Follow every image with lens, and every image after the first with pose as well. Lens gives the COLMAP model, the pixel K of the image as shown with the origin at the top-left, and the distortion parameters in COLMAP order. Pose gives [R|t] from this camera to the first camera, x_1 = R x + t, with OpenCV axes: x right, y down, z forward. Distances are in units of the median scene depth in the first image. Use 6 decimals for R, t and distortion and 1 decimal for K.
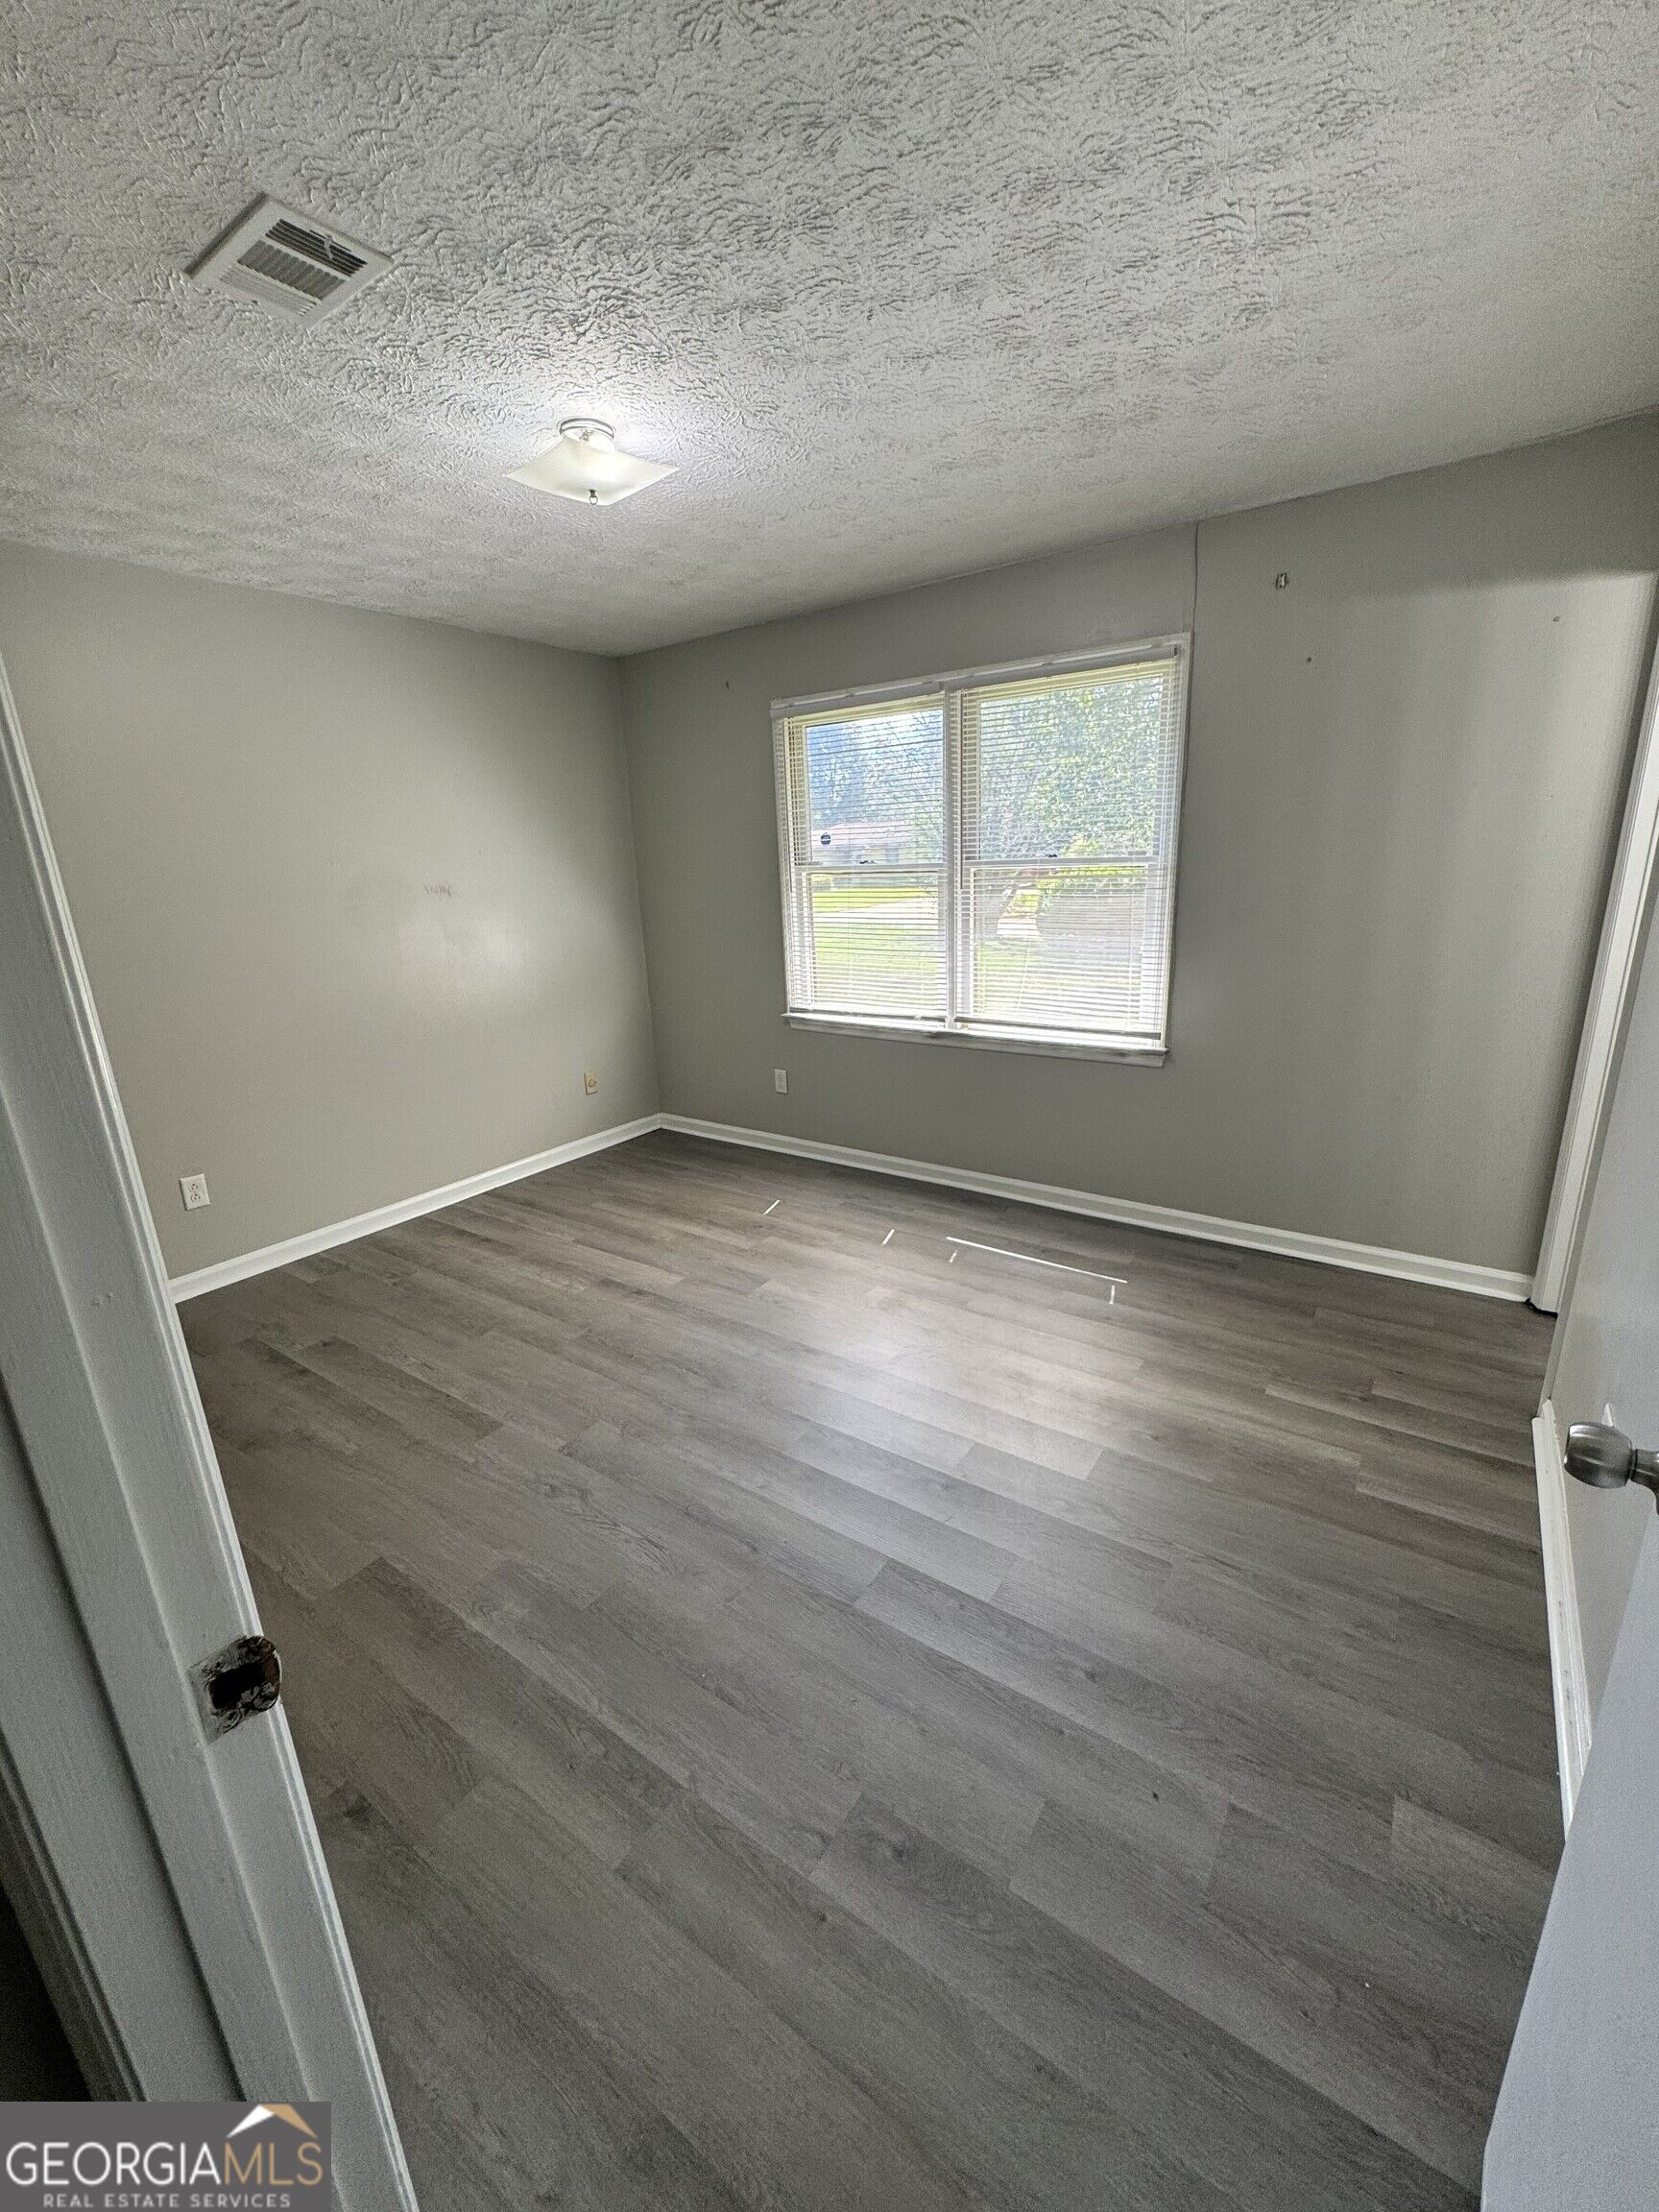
lens RADIAL K [[886.9, 0, 829.0], [0, 886.9, 1104.9], [0, 0, 1]] dist [-0.000693, 0.000122]
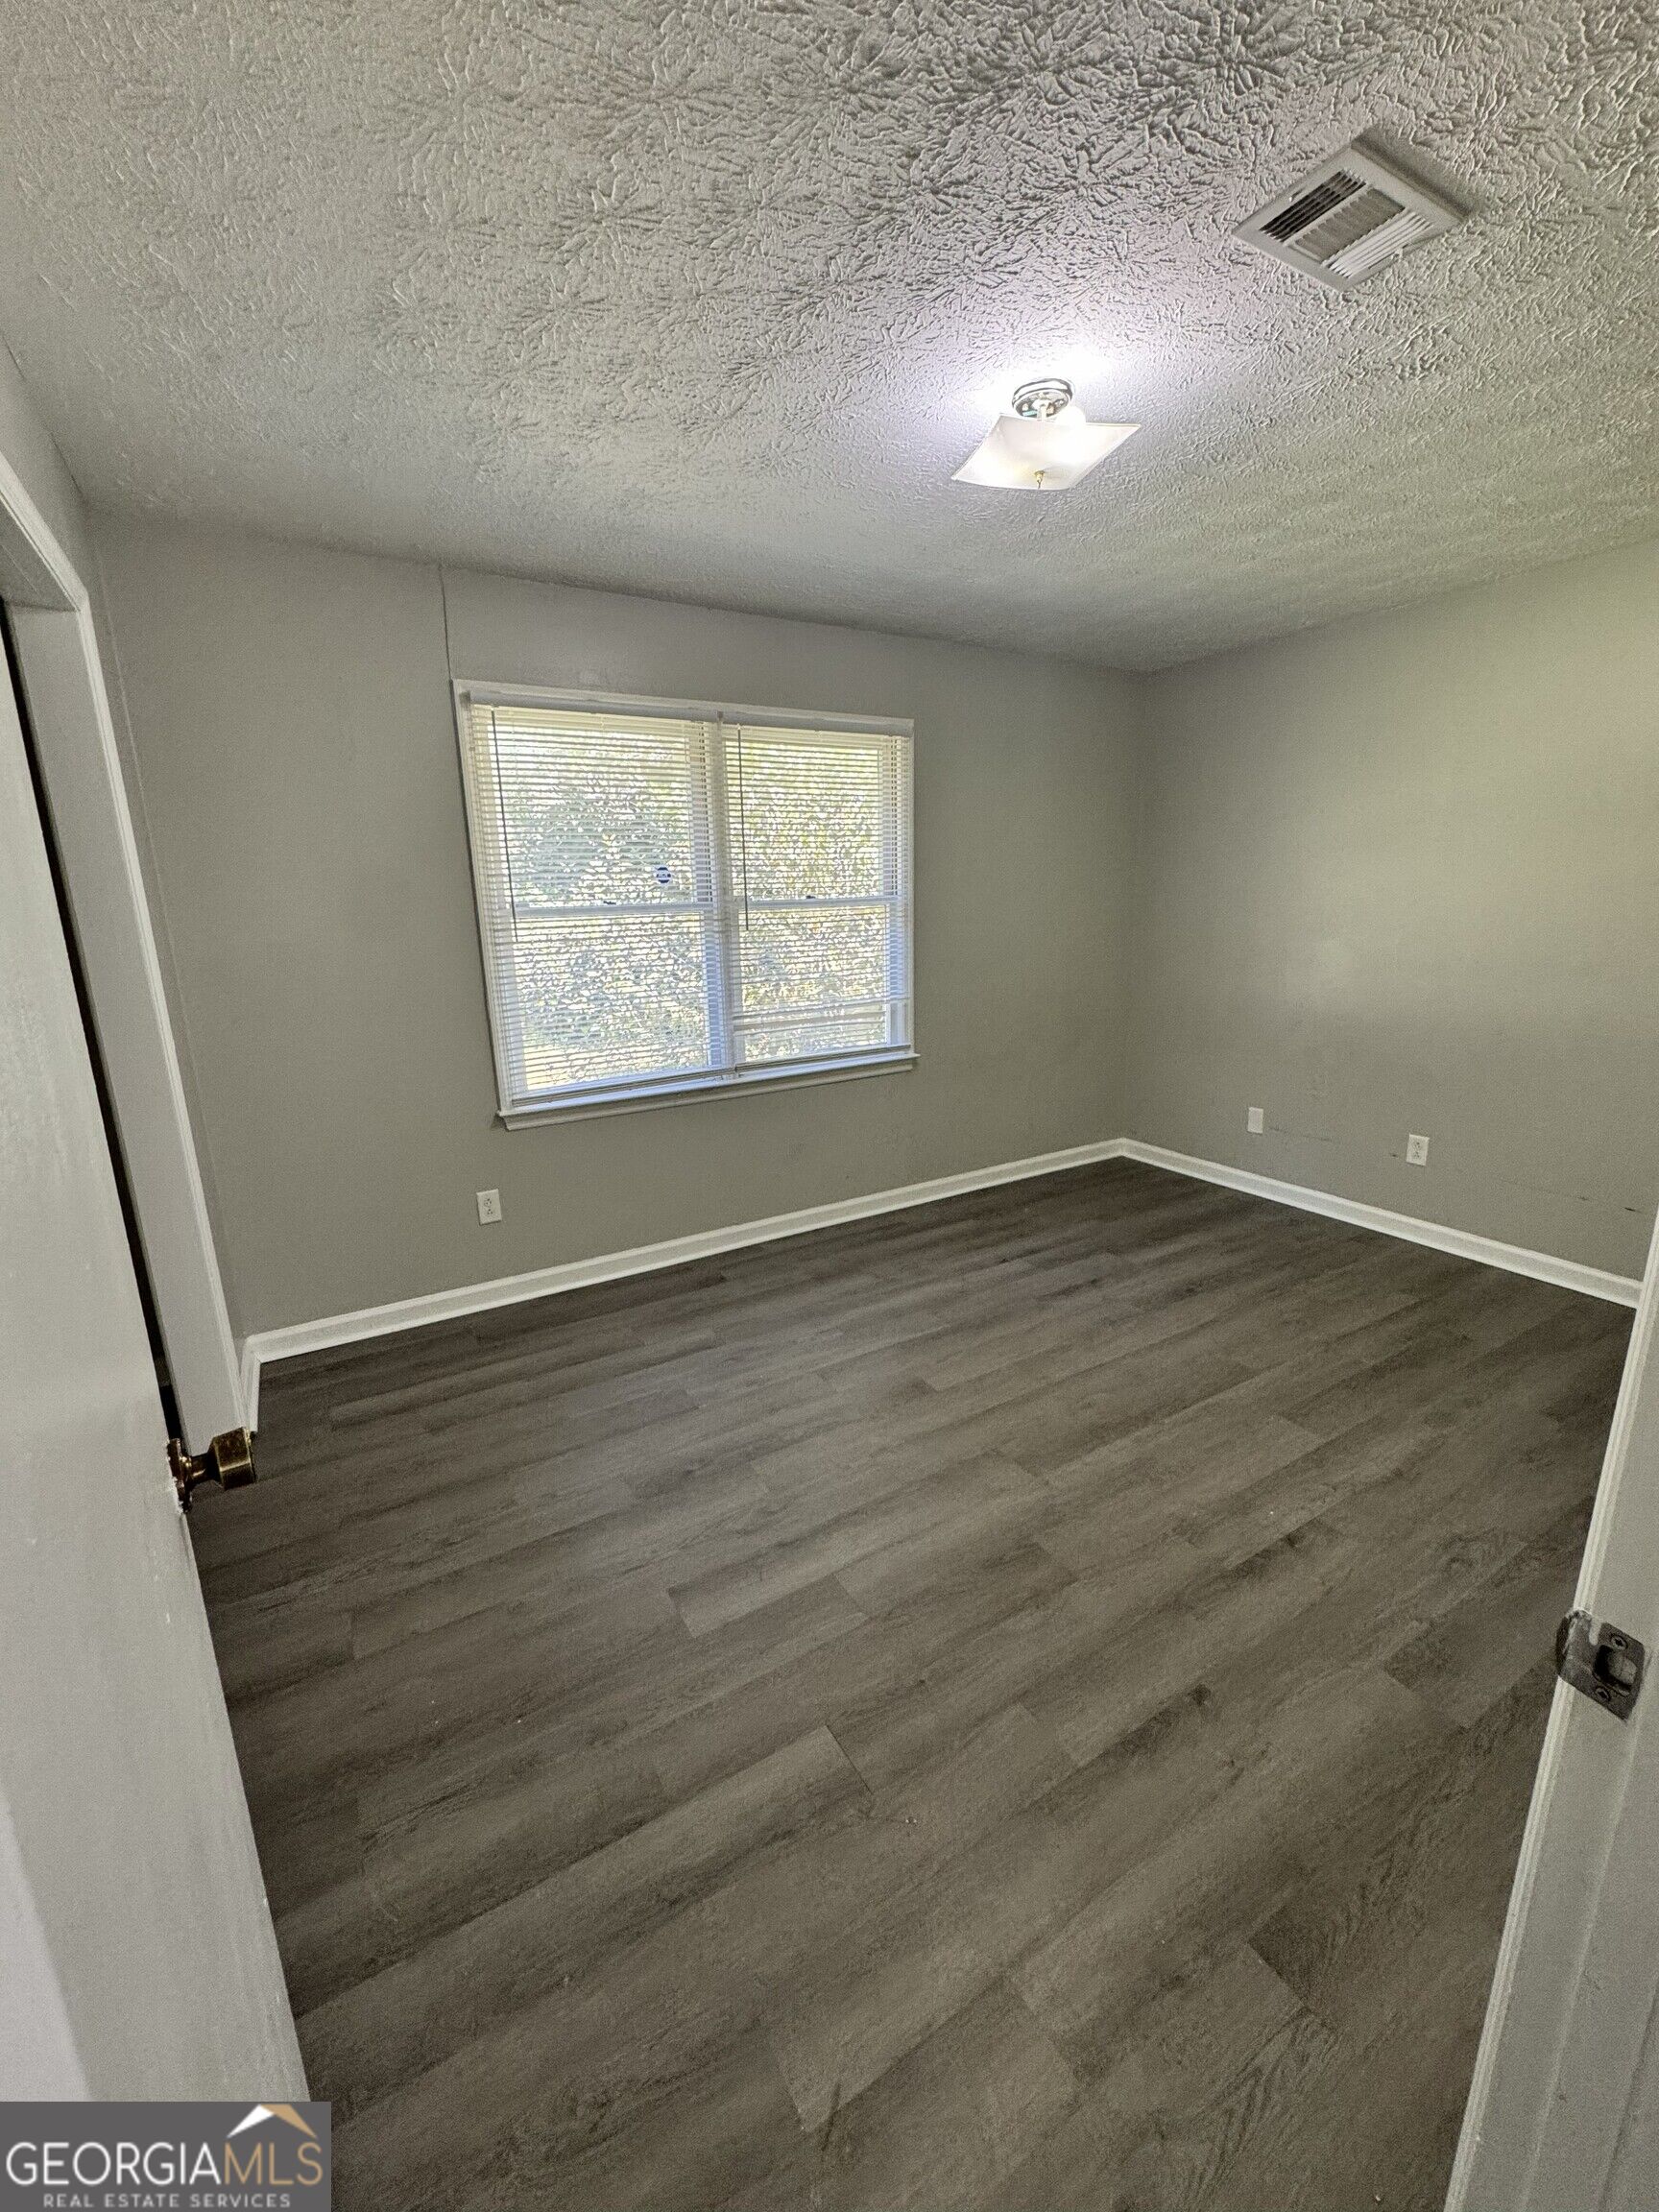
lens RADIAL K [[931.9, 0, 828.6], [0, 931.9, 1142.5], [0, 0, 1]] dist [0.000034, 0.000004]
pose [[0.403648, -0.213800, 0.889583, -1.066878], [0.256506, 0.959763, 0.114277, -0.161891], [-0.878221, 0.182056, 0.442248, 0.725002]]
